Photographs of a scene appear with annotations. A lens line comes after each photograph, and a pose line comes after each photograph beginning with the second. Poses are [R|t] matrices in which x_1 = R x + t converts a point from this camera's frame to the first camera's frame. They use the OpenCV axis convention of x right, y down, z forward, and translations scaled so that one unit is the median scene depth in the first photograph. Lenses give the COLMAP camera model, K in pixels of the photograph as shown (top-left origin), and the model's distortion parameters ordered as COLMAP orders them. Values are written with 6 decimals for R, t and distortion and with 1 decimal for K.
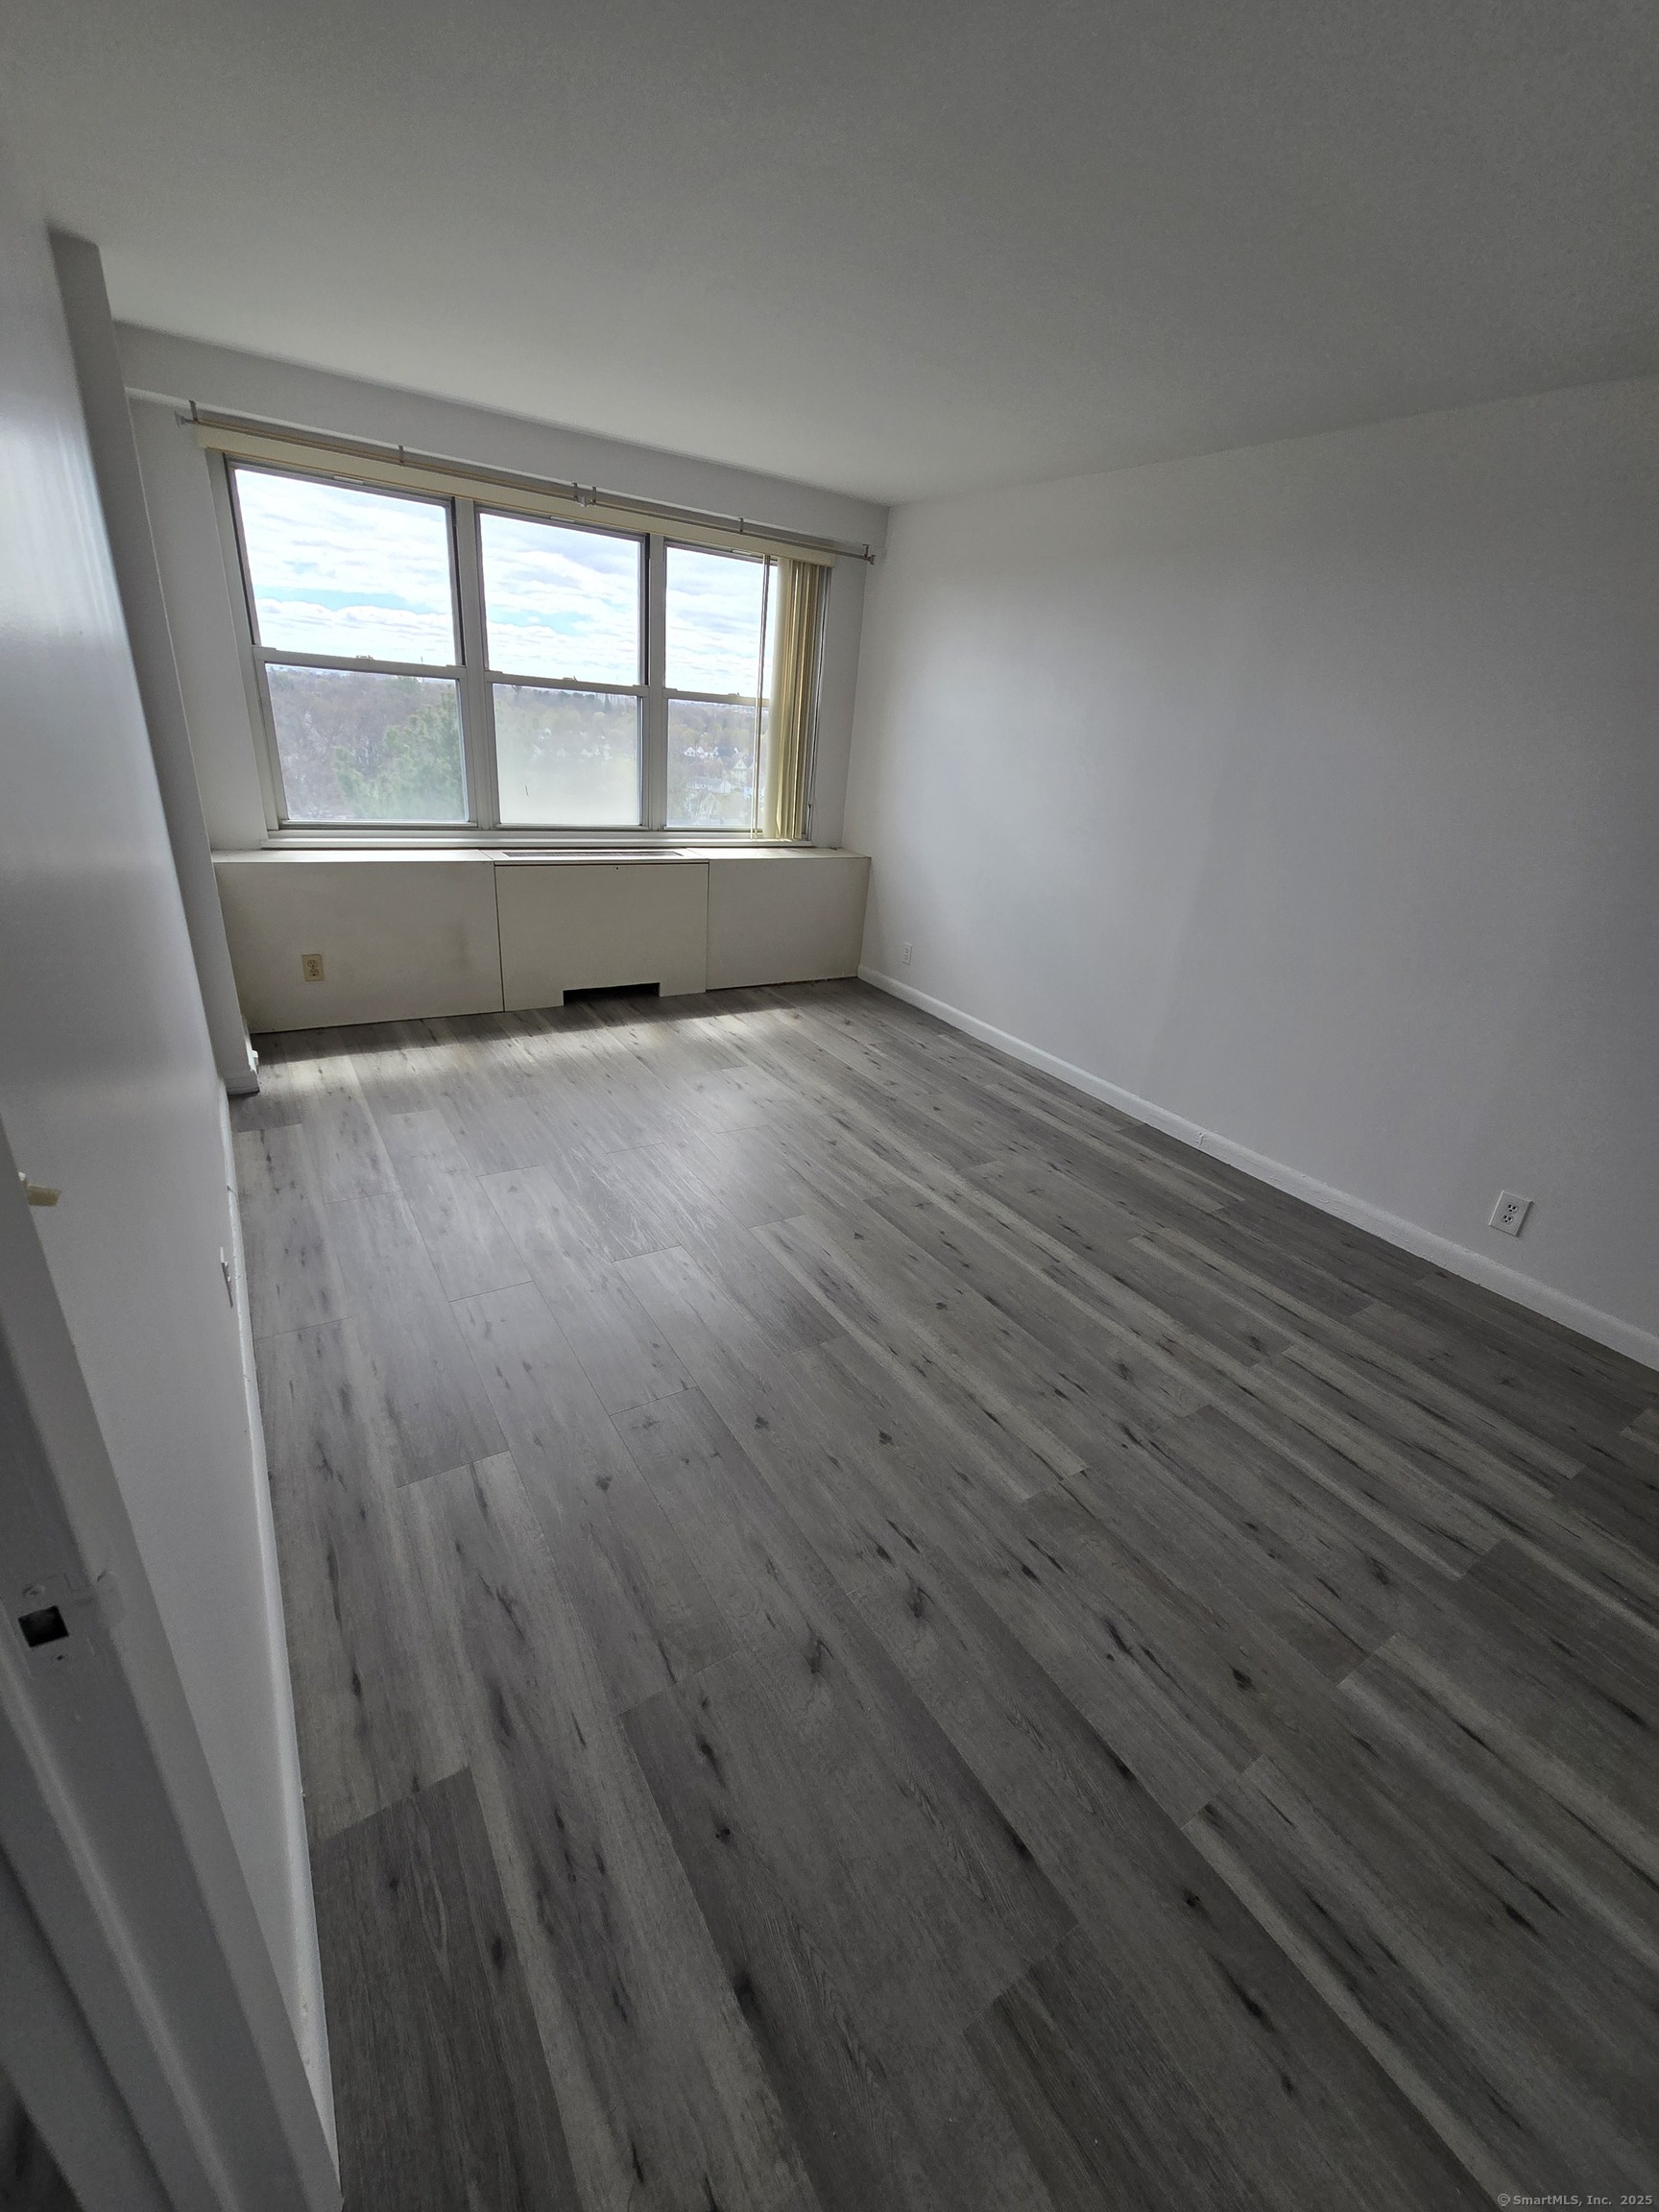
lens RADIAL K [[895.3, 0, 828.3], [0, 895.3, 1100.2], [0, 0, 1]] dist [-0.002324, -0.000191]
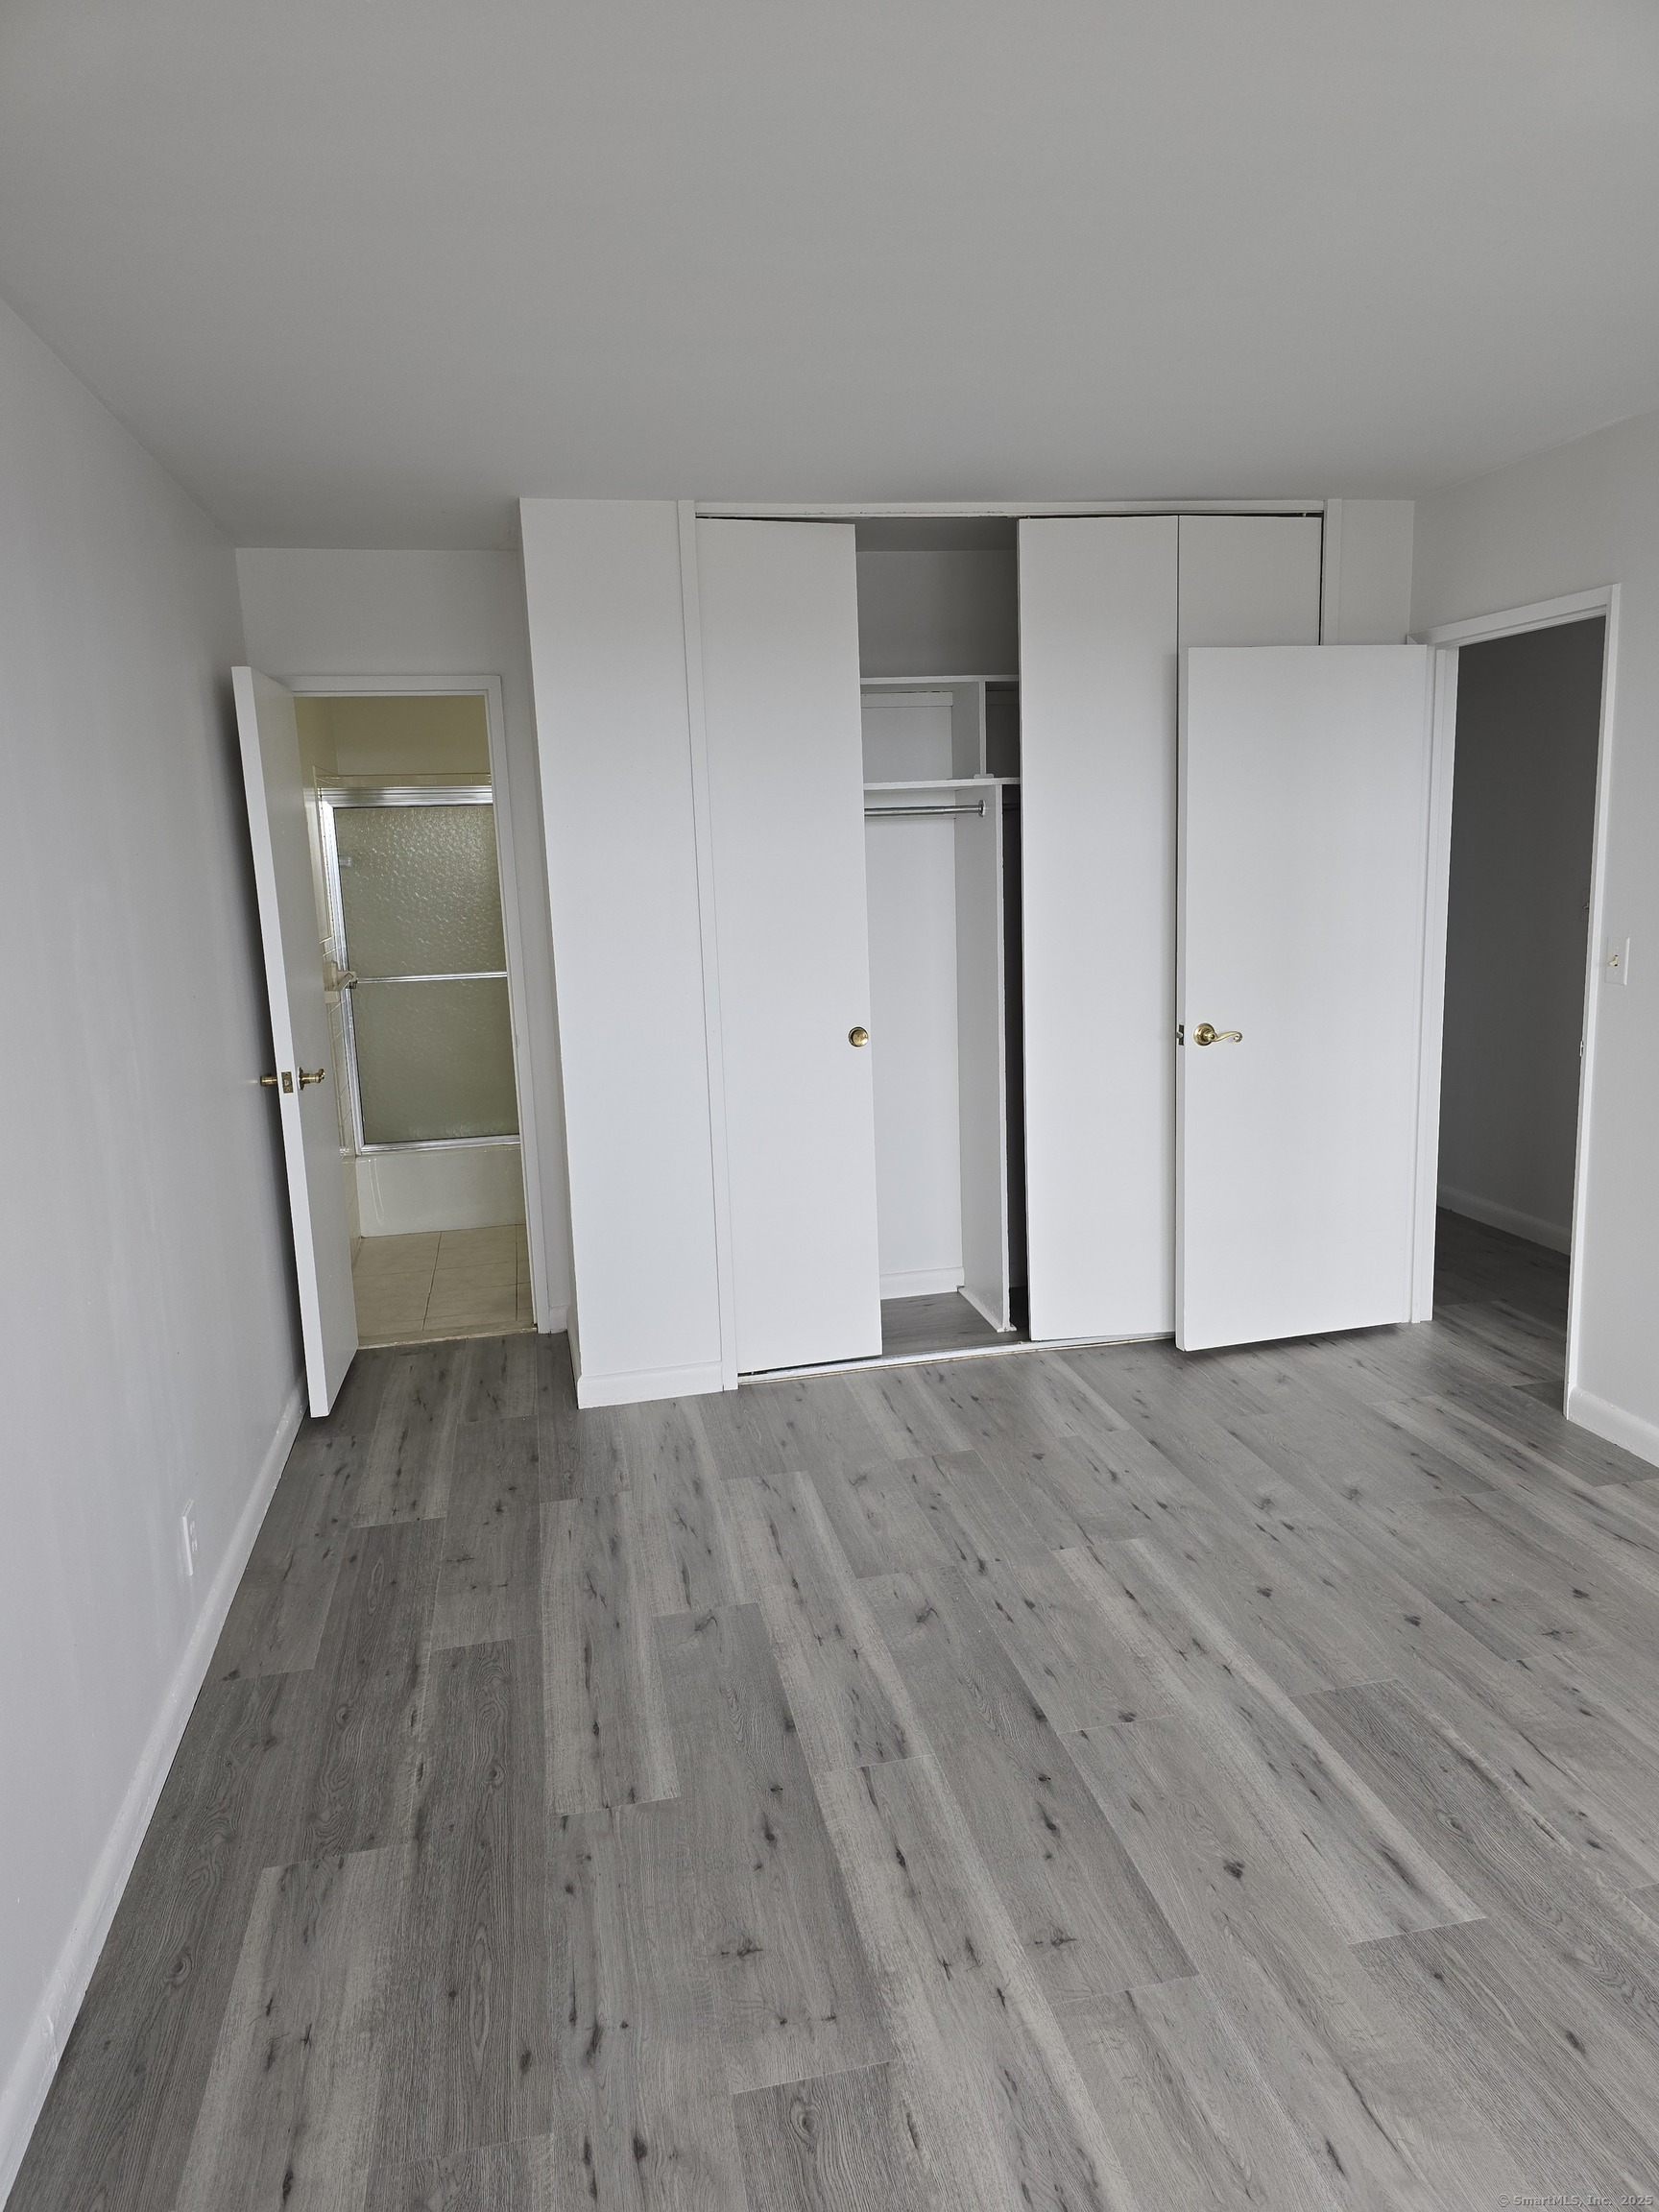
lens RADIAL K [[1490.7, 0, 844.7], [0, 1490.7, 1101.1], [0, 0, 1]] dist [0.030588, -0.010578]
pose [[-0.934192, -0.109173, 0.339657, 0.000183], [0.103441, 0.828254, 0.550723, -0.778911], [-0.341446, 0.549615, -0.762455, 1.731652]]
